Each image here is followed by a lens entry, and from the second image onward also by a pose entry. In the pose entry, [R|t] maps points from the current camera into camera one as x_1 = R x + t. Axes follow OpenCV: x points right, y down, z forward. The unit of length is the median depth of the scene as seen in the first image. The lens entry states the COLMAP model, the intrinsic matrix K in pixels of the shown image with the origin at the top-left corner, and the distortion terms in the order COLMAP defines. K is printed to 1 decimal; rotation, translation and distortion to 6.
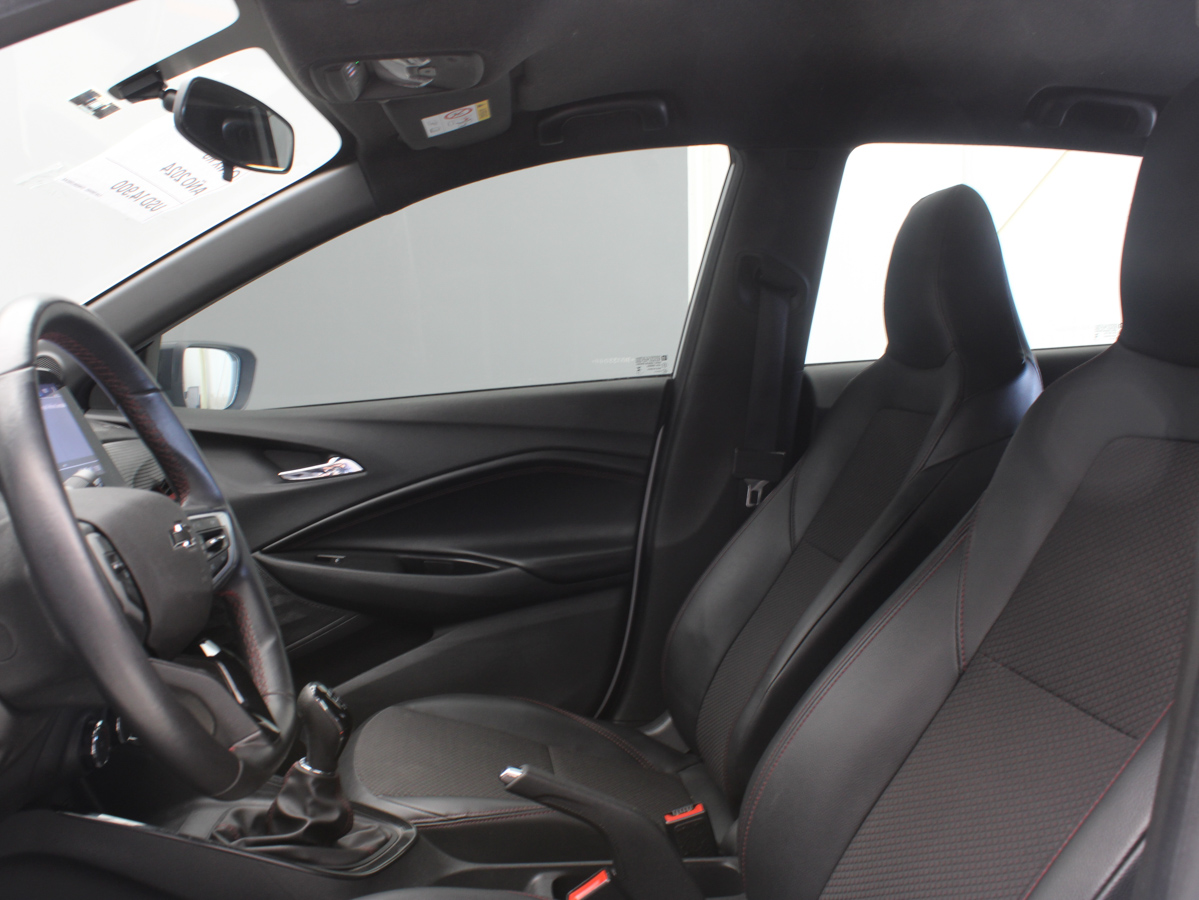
lens RADIAL K [[1226.0, 0, 604.2], [0, 1226.0, 449.7], [0, 0, 1]] dist [-0.106083, 0.000000]
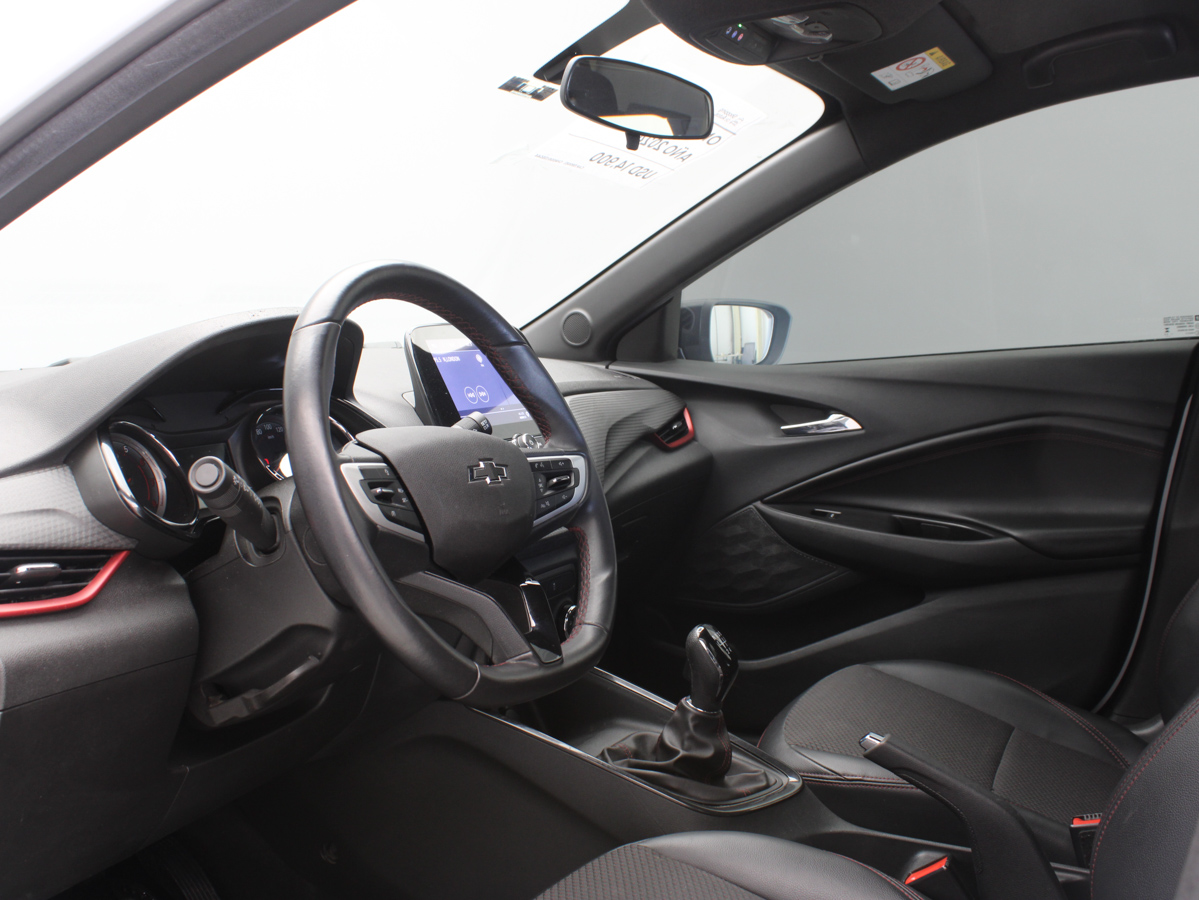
lens RADIAL K [[1226.0, 0, 593.6], [0, 1226.0, 445.3], [0, 0, 1]] dist [-0.106083, 0.000000]
pose [[0.844396, 0.053555, -0.533037, 0.163787], [-0.037125, 0.998448, 0.041506, -0.002562], [0.534432, -0.015259, 0.845074, 0.039388]]
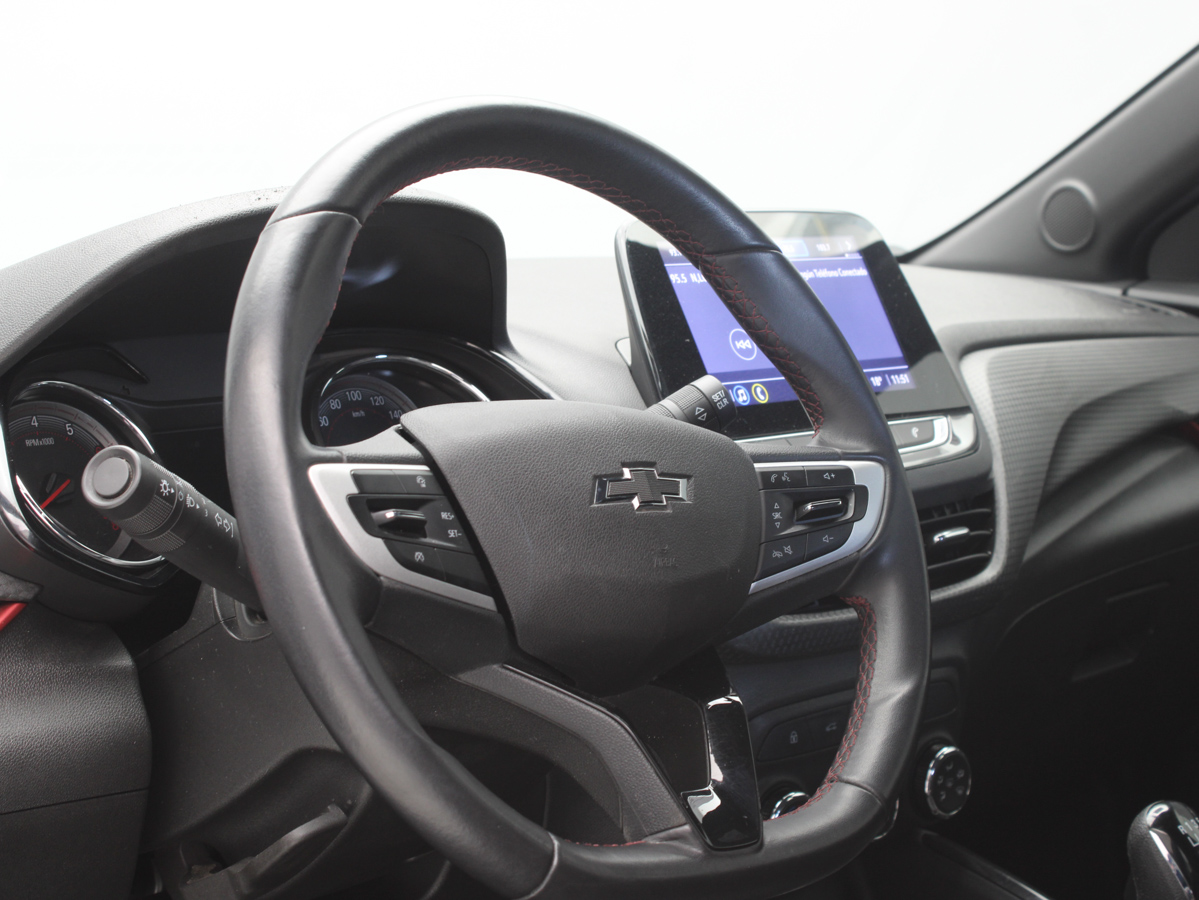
lens RADIAL K [[2265.1, 0, 603.2], [0, 2265.1, 455.6], [0, 0, 1]] dist [0.031394, 0.000000]
pose [[0.638651, 0.079670, -0.765361, 0.245954], [-0.046933, 0.996807, 0.064600, -0.008820], [0.768064, -0.005336, 0.640350, 0.118111]]
